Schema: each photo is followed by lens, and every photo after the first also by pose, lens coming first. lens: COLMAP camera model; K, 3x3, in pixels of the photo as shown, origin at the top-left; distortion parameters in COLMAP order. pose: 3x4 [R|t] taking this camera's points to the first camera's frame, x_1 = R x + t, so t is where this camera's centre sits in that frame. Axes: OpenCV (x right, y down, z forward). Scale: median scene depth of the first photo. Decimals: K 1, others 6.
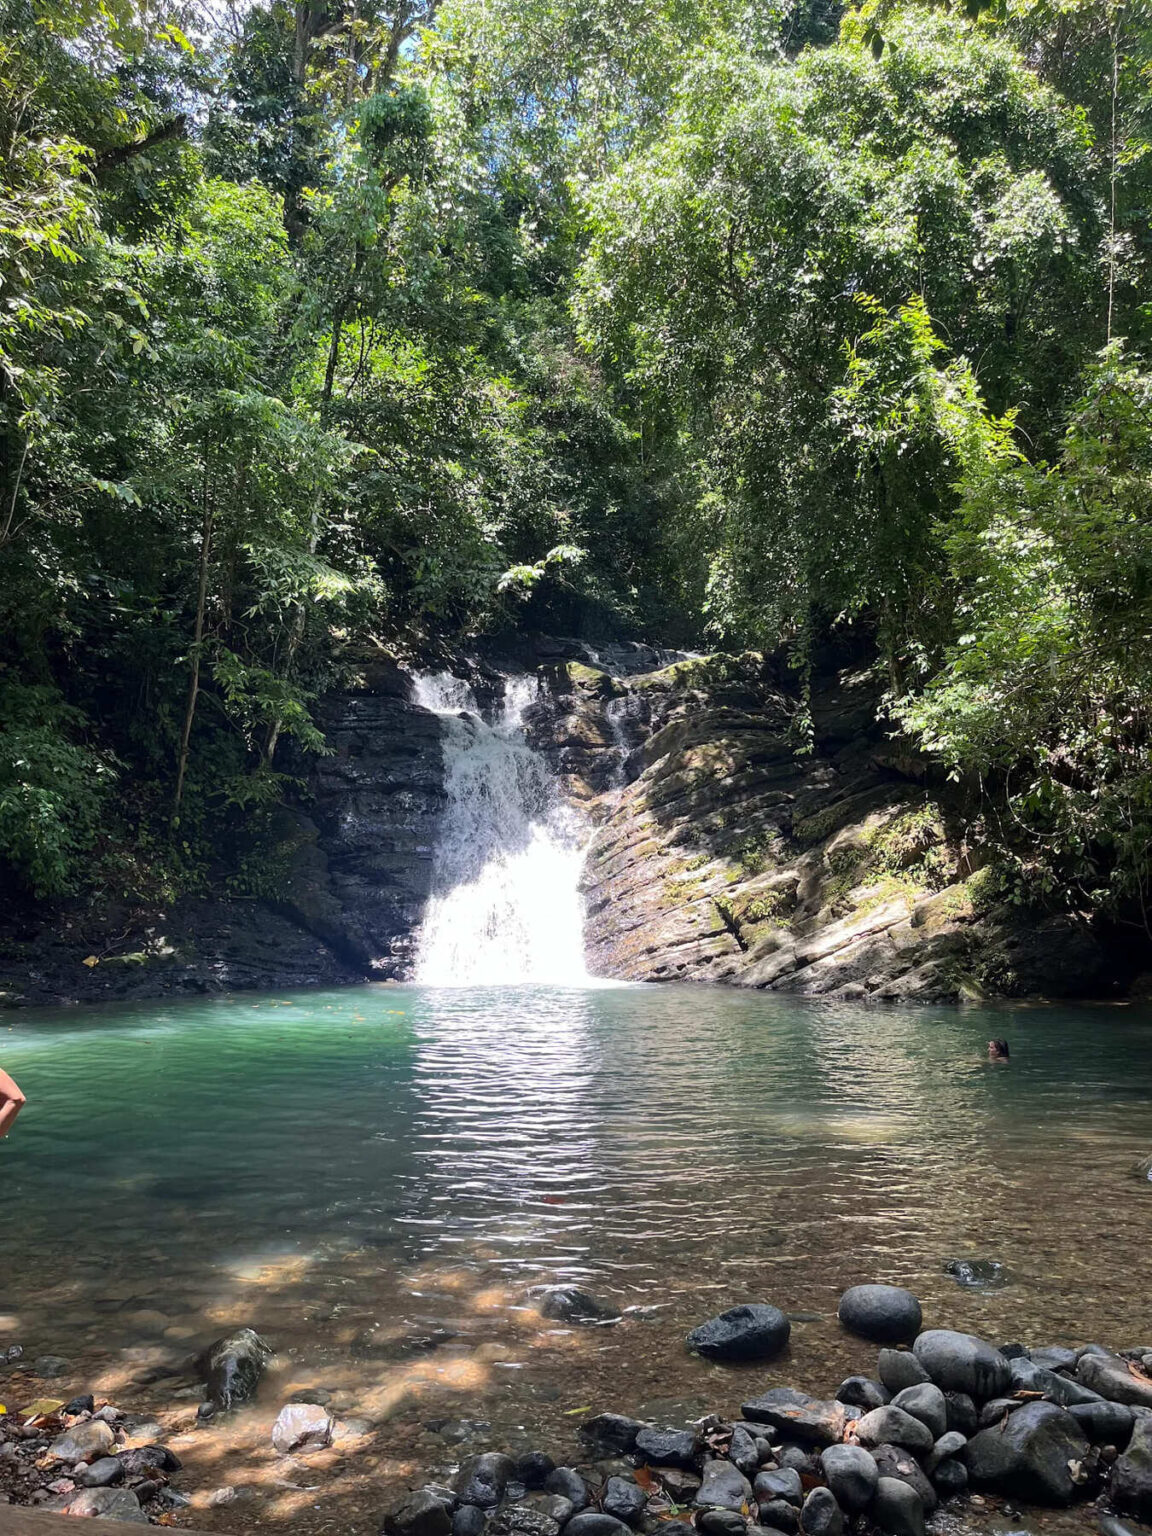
lens RADIAL K [[1161.8, 0, 576.3], [0, 1161.8, 788.7], [0, 0, 1]] dist [0.038716, -0.054431]
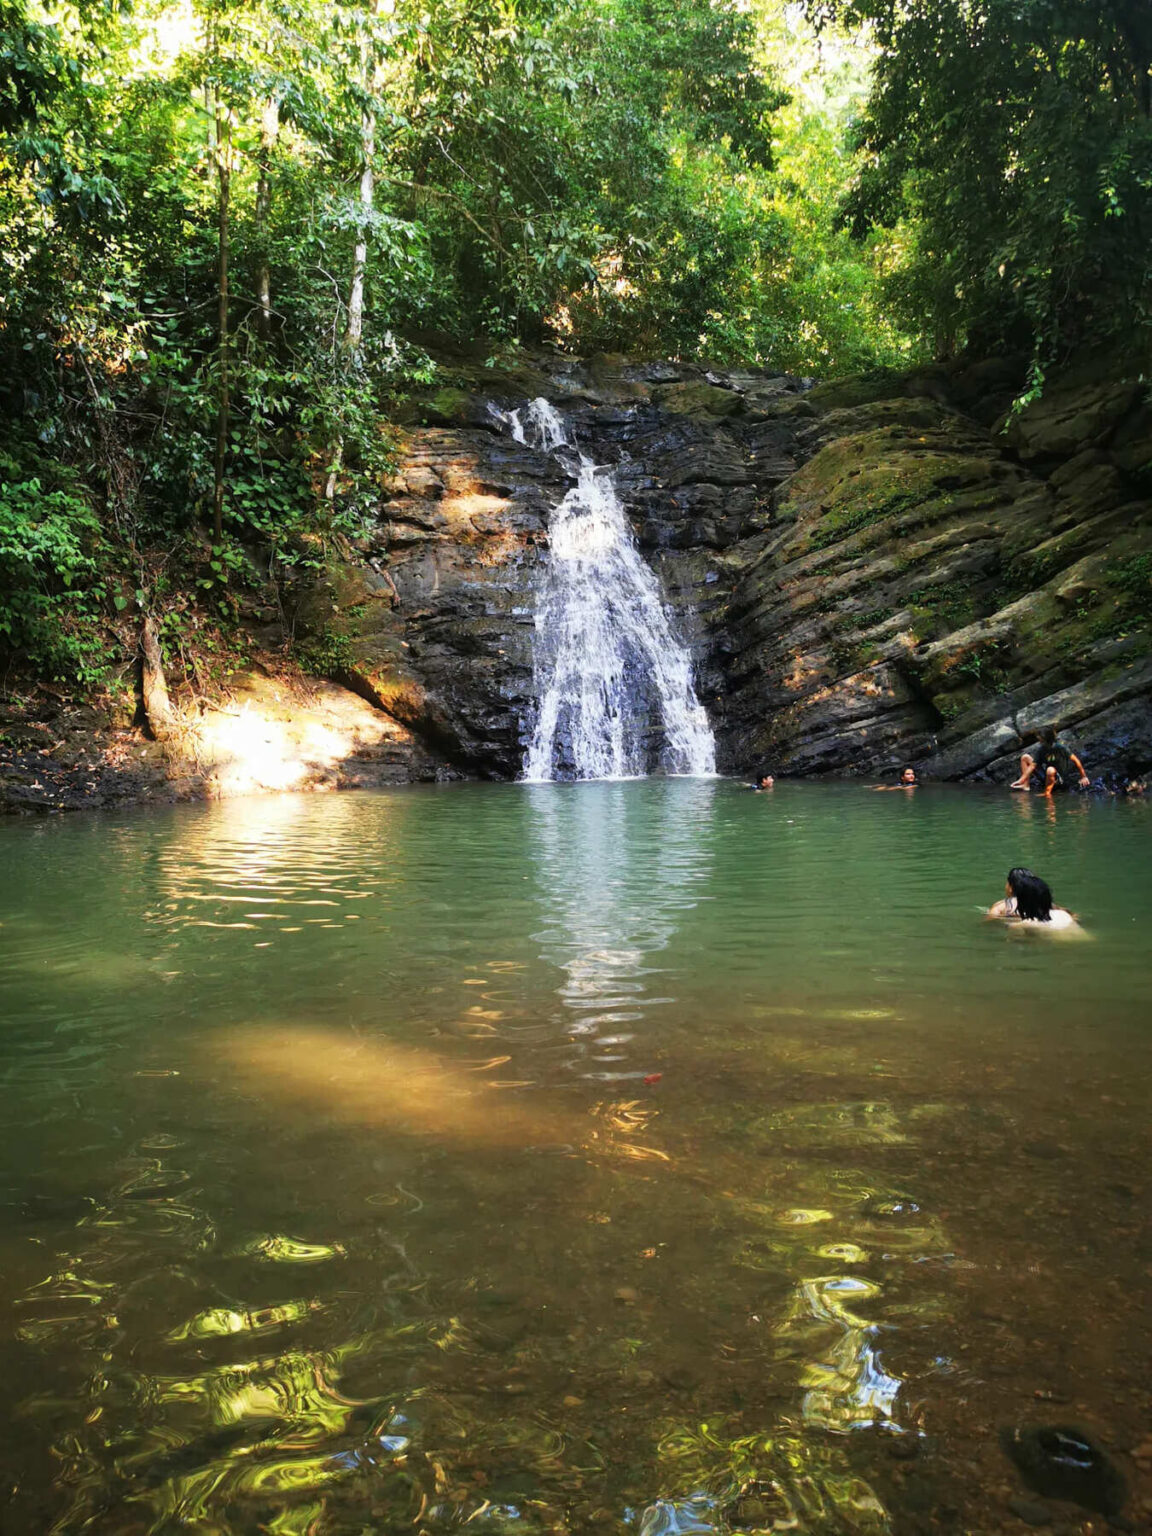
lens RADIAL K [[1161.8, 0, 576.3], [0, 1161.8, 788.7], [0, 0, 1]] dist [0.038716, -0.054431]
pose [[0.996736, -0.011632, -0.079884, -0.034074], [0.024626, 0.986208, 0.163667, 0.045784], [0.076878, -0.165100, 0.983276, 0.208783]]
